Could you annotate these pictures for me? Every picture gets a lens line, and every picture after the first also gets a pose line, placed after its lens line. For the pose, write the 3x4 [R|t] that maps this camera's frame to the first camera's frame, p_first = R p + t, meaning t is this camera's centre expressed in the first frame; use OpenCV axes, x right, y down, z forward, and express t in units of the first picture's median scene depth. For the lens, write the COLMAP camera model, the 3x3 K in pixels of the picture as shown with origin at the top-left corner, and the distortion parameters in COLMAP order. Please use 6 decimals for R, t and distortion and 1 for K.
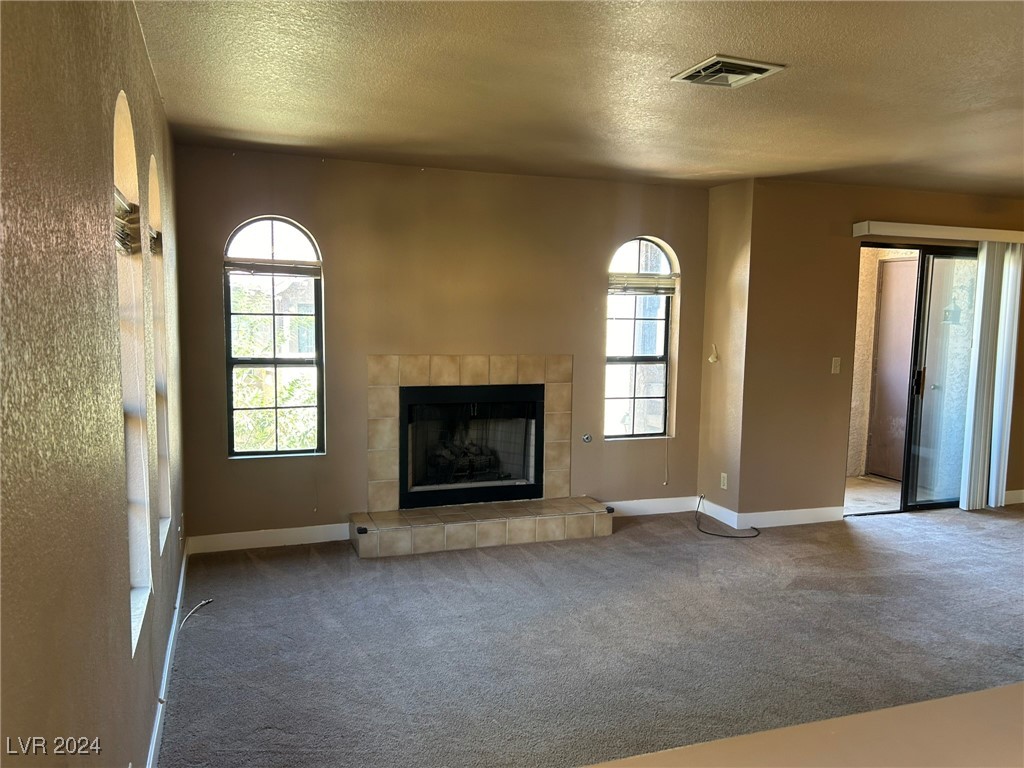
lens RADIAL K [[784.9, 0, 512.0], [0, 784.9, 384.0], [0, 0, 1]] dist [0.112612, 0.000062]
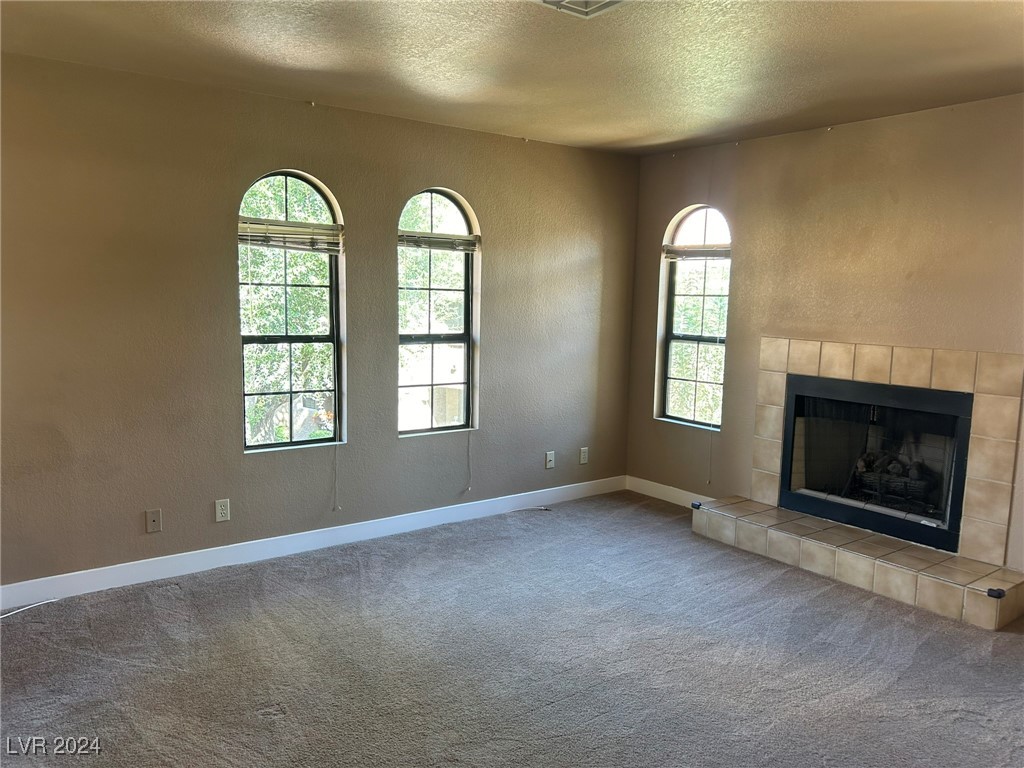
lens RADIAL K [[771.7, 0, 512.0], [0, 771.7, 384.0], [0, 0, 1]] dist [0.033307, 0.000239]
pose [[0.295830, 0.101072, -0.949878, 0.617869], [-0.110934, 0.991293, 0.070930, -0.012925], [0.948777, 0.084390, 0.304467, 0.422845]]
